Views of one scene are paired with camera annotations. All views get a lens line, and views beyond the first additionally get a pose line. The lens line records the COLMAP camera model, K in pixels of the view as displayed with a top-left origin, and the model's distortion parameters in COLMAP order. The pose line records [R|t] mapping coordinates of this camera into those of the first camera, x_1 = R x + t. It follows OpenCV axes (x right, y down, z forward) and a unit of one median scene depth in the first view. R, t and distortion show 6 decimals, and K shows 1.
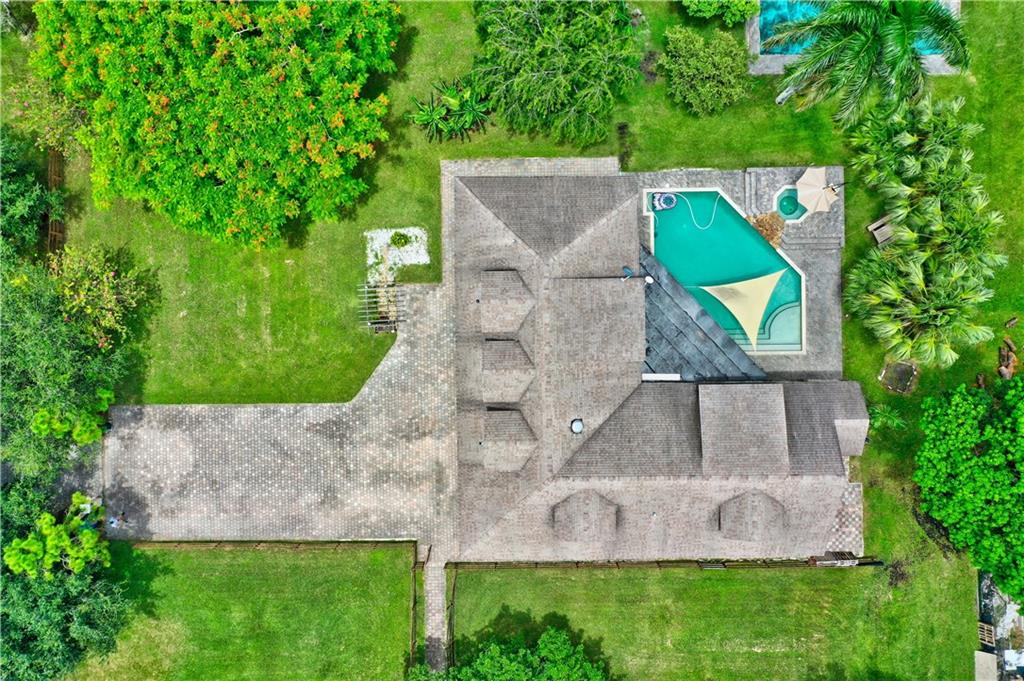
lens RADIAL K [[823.9, 0, 509.5], [0, 823.9, 338.6], [0, 0, 1]] dist [0.001890, 0.003531]
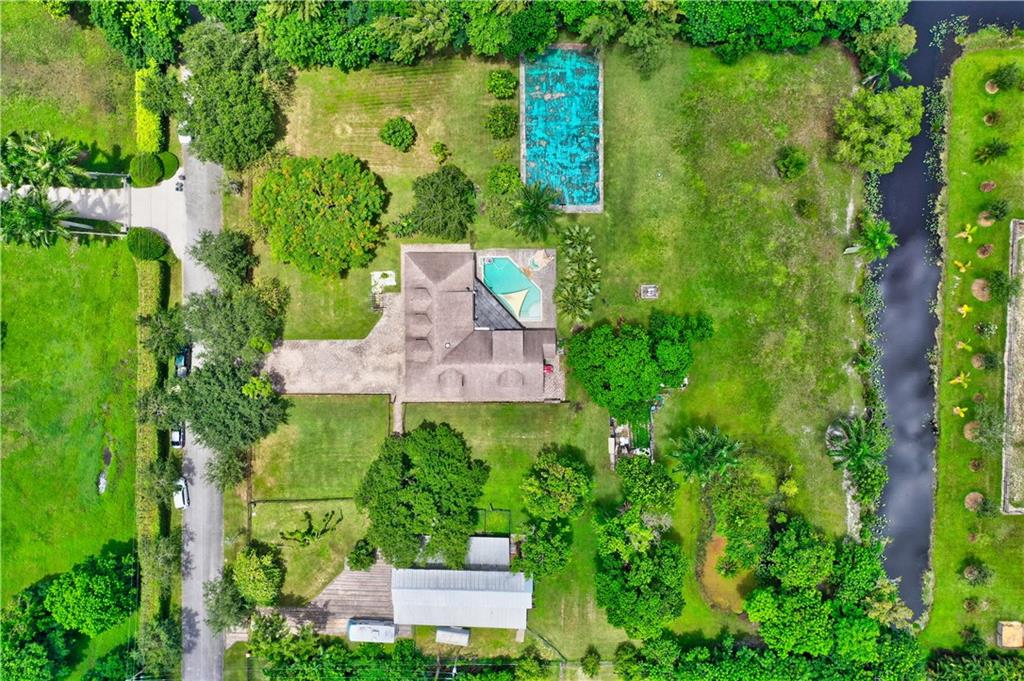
lens RADIAL K [[823.9, 0, 514.4], [0, 823.9, 341.0], [0, 0, 1]] dist [0.001890, 0.003531]
pose [[0.999983, 0.005766, 0.000710, 0.271271], [-0.005767, 0.999983, 0.000764, 0.079058], [-0.000706, -0.000768, 0.999999, -1.567463]]
